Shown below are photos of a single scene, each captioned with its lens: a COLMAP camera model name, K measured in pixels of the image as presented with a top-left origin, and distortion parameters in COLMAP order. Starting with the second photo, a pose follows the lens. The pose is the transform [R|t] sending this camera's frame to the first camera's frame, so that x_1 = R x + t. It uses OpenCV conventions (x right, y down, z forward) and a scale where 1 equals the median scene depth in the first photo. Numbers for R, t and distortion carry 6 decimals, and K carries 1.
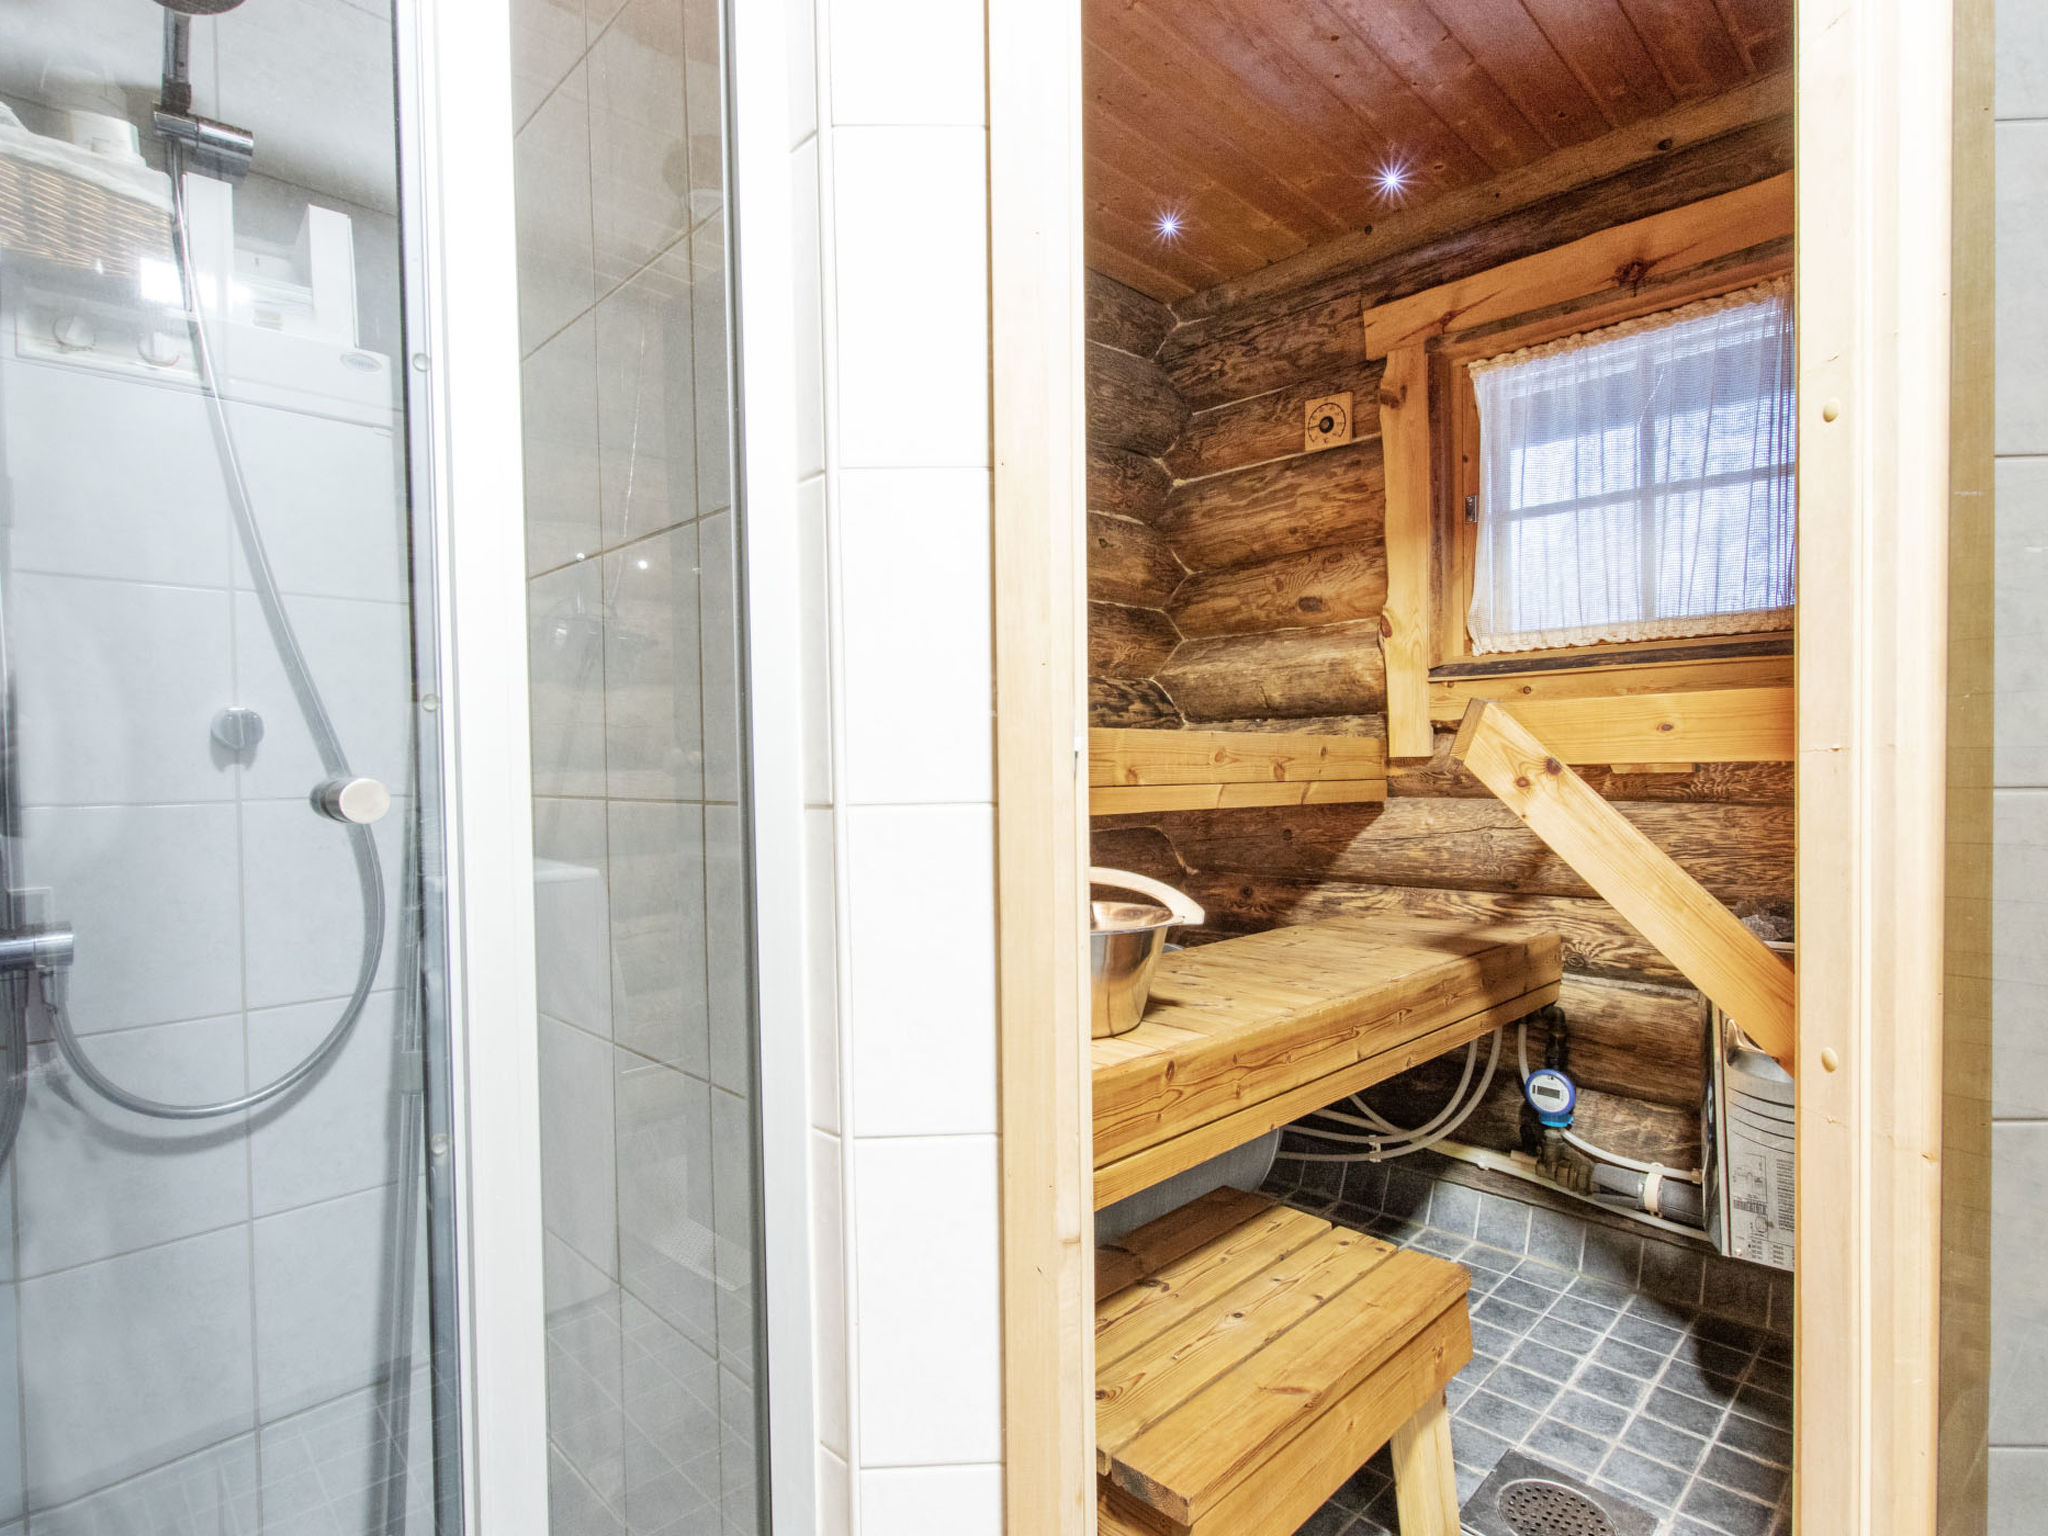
lens RADIAL K [[1054.3, 0, 1024.0], [0, 1054.3, 768.0], [0, 0, 1]] dist [-0.000193, -0.000635]
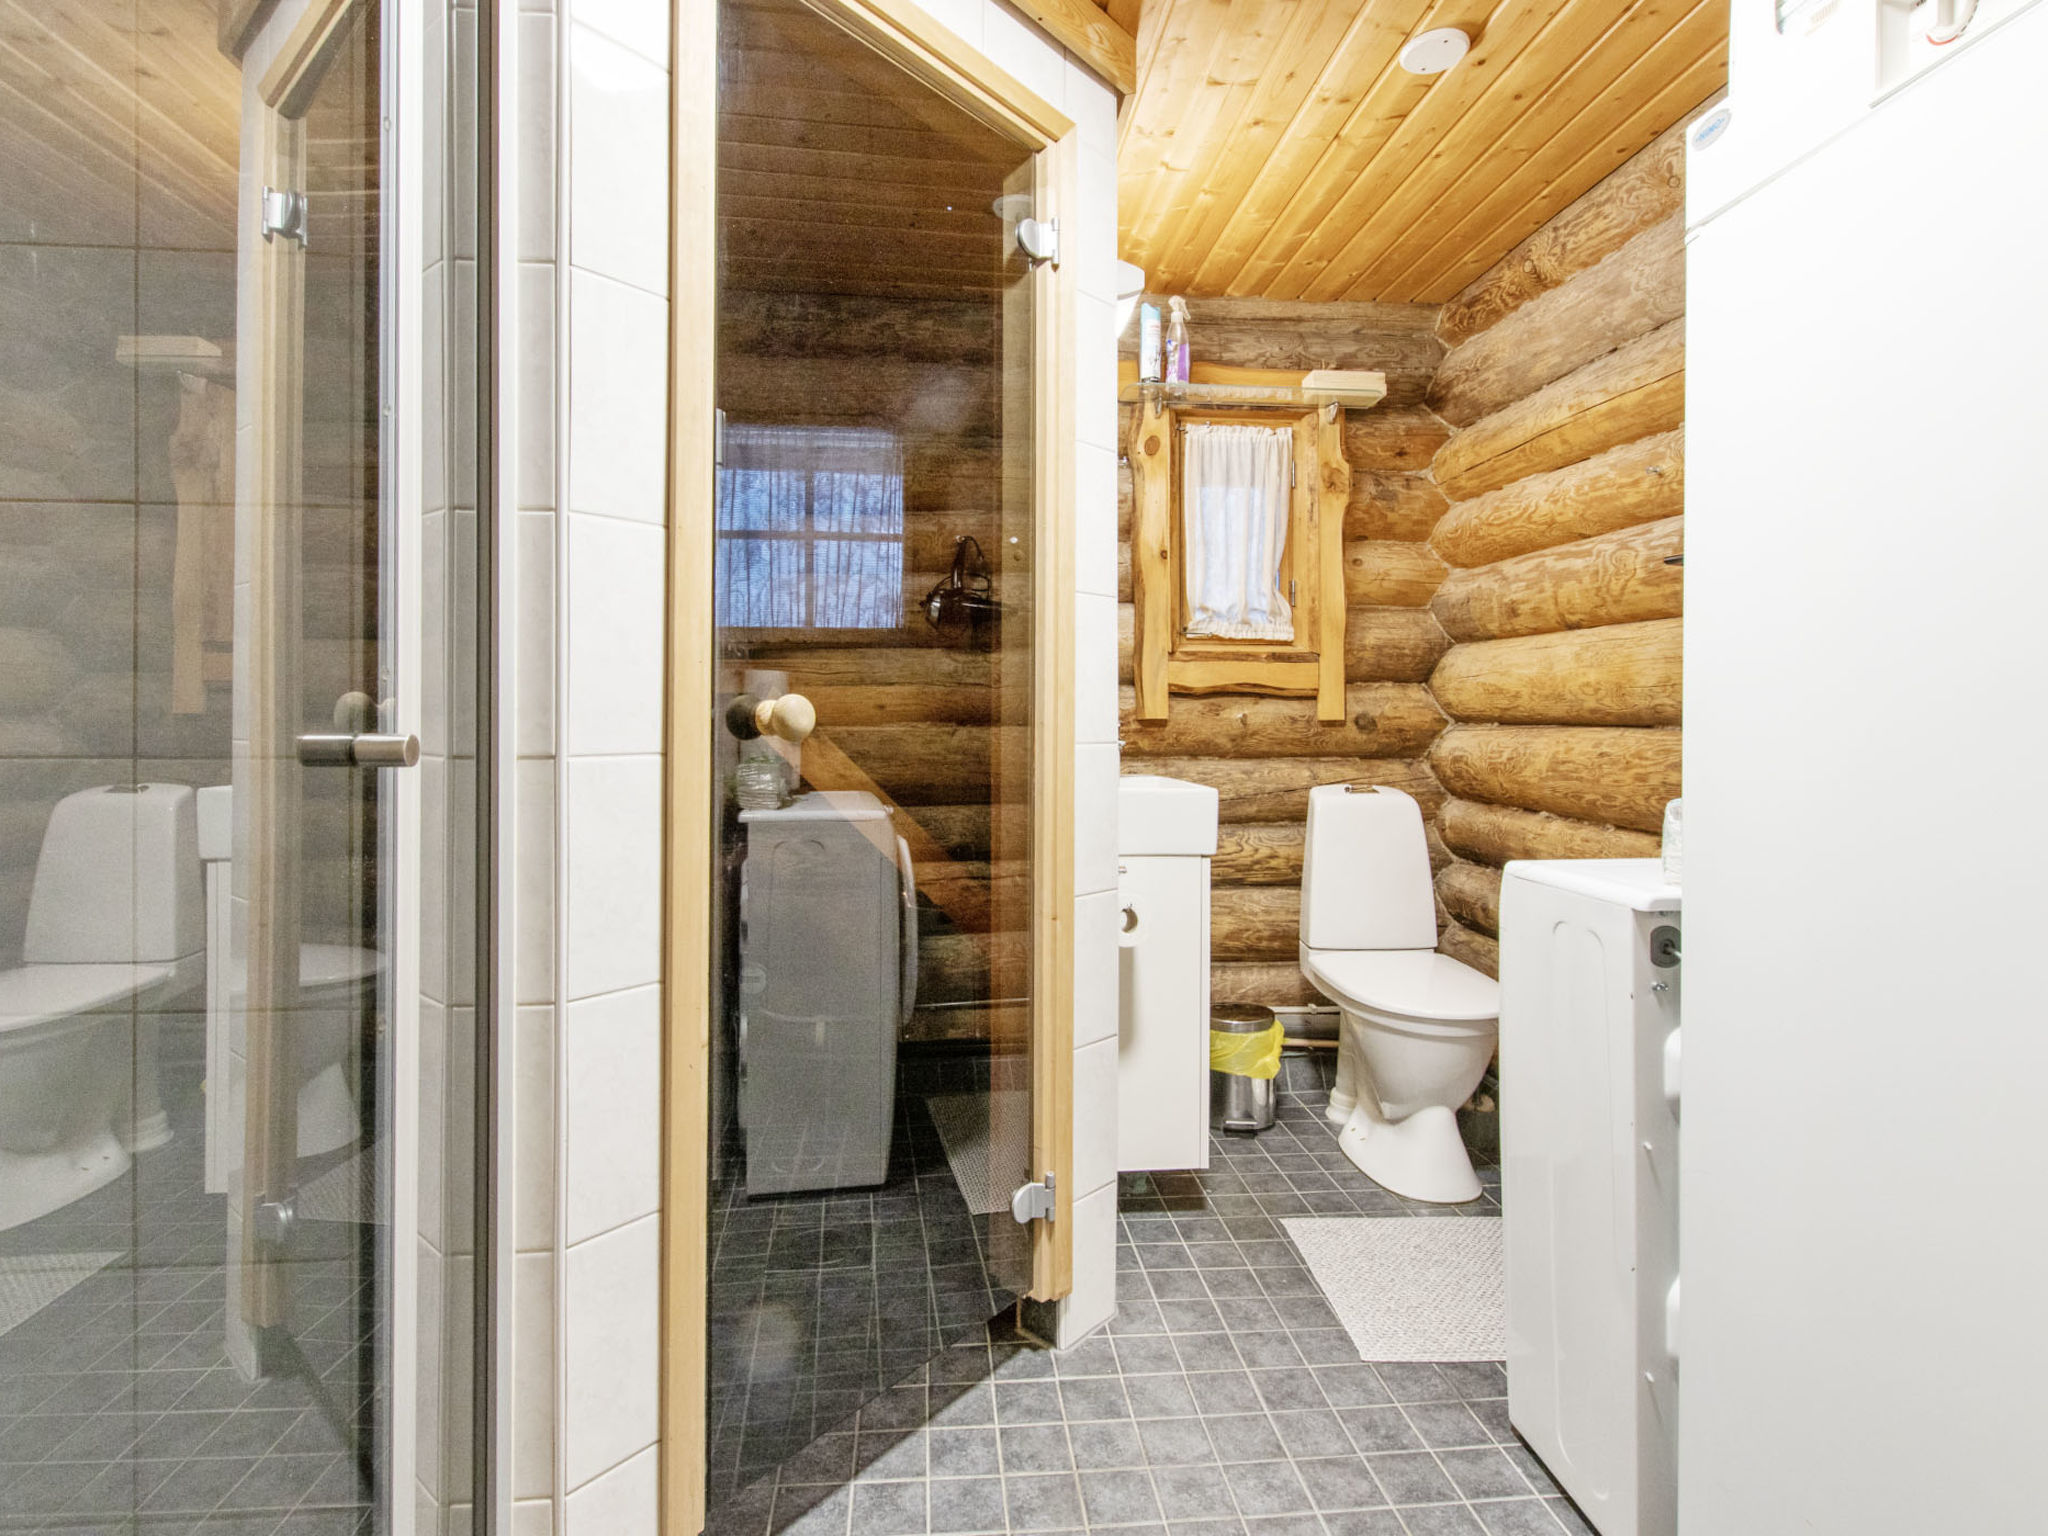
lens RADIAL K [[1054.3, 0, 1024.0], [0, 1054.3, 768.0], [0, 0, 1]] dist [-0.000193, -0.000635]
pose [[0.647866, -0.015577, 0.761595, -0.799458], [-0.007841, 0.999602, 0.027115, 0.009366], [-0.761714, -0.023538, 0.647486, -0.312385]]
